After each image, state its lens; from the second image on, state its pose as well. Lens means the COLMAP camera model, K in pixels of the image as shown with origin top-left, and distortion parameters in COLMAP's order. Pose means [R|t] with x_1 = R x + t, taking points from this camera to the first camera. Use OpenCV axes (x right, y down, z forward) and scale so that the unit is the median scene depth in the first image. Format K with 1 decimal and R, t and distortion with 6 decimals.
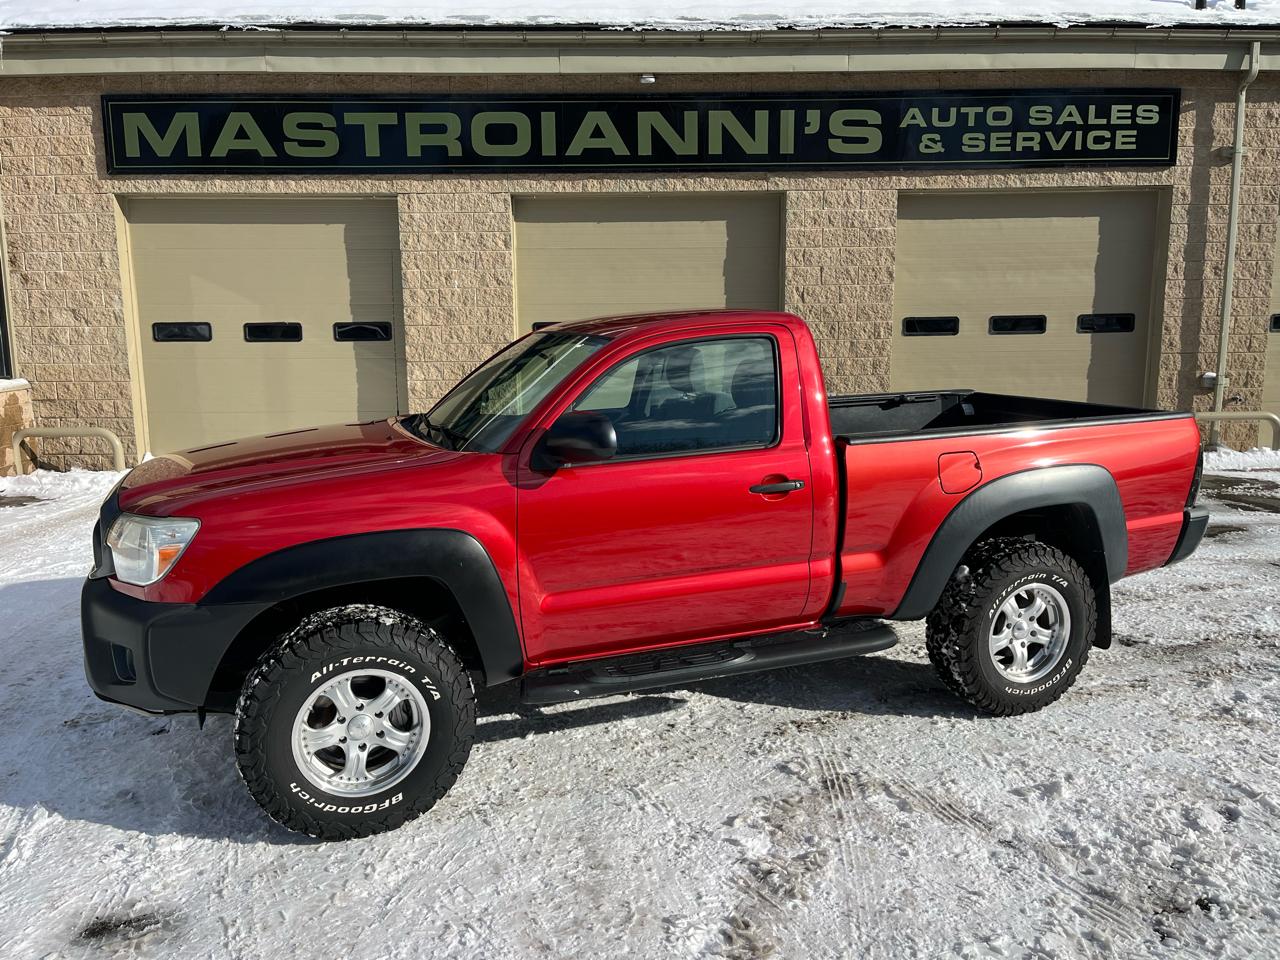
lens RADIAL K [[968.9, 0, 635.1], [0, 968.9, 479.6], [0, 0, 1]] dist [0.070786, -0.095238]
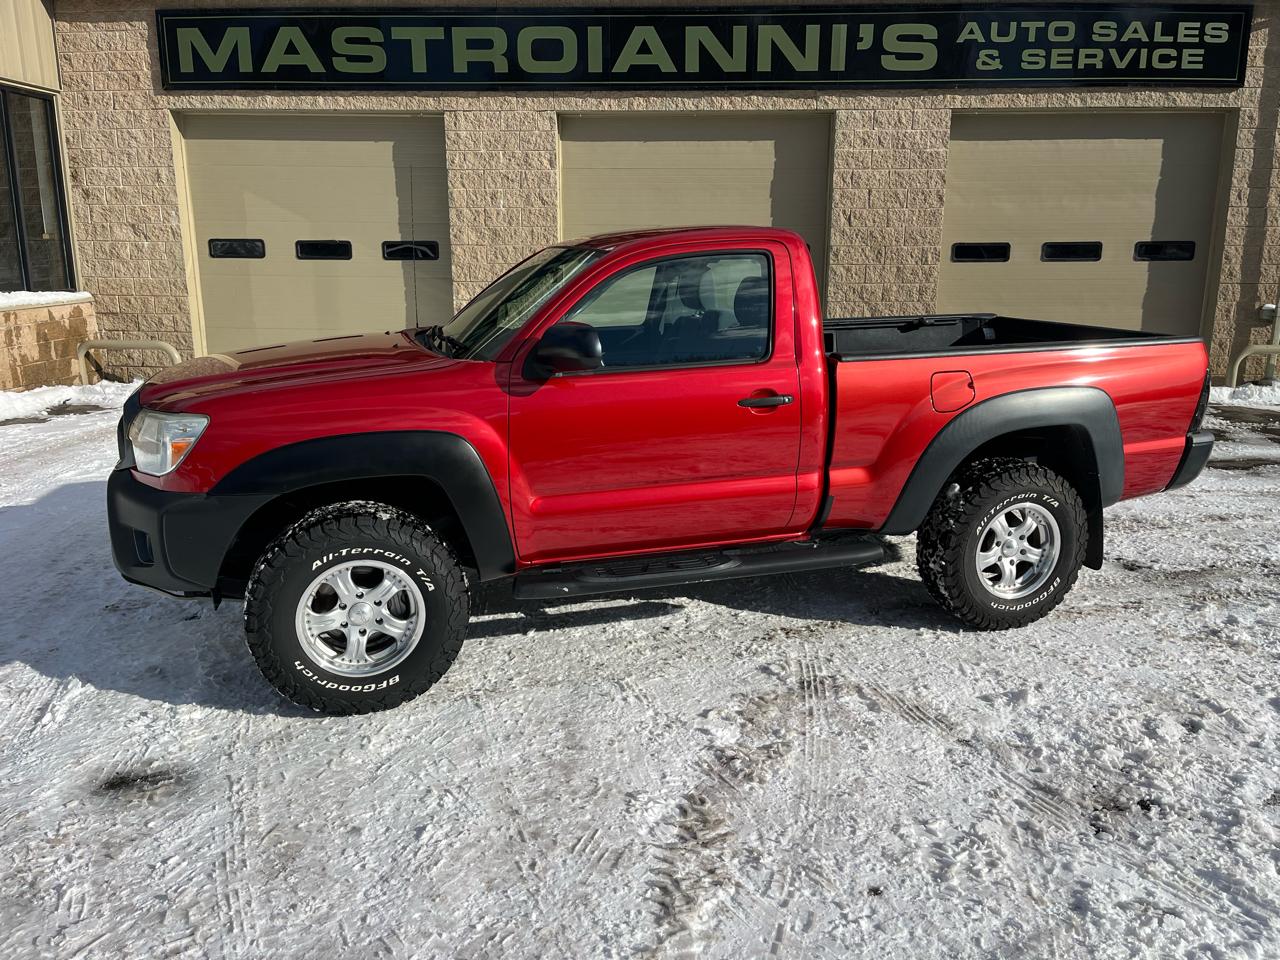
lens RADIAL K [[968.9, 0, 647.1], [0, 968.9, 476.7], [0, 0, 1]] dist [0.070786, -0.095238]
pose [[0.998294, 0.025166, -0.052686, 0.027028], [-0.021421, 0.997284, 0.070471, 0.006188], [0.054316, -0.069222, 0.996121, -0.013695]]
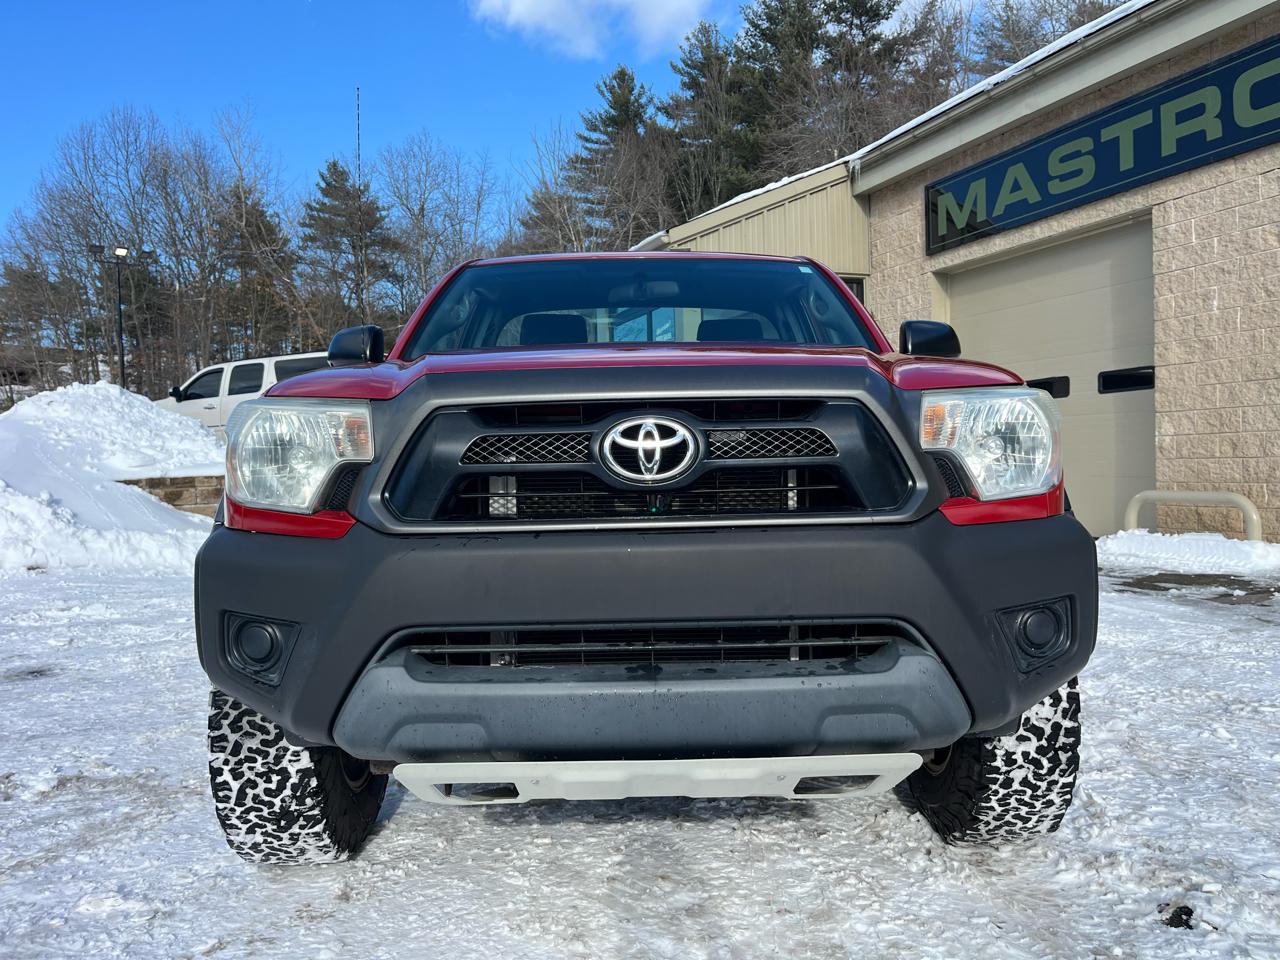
lens RADIAL K [[968.9, 0, 645.2], [0, 968.9, 474.6], [0, 0, 1]] dist [0.070786, -0.095238]
pose [[0.345114, 0.012942, -0.938471, 0.380131], [-0.132903, 0.990503, -0.035215, 0.011553], [0.929103, 0.136879, 0.343557, 0.365882]]
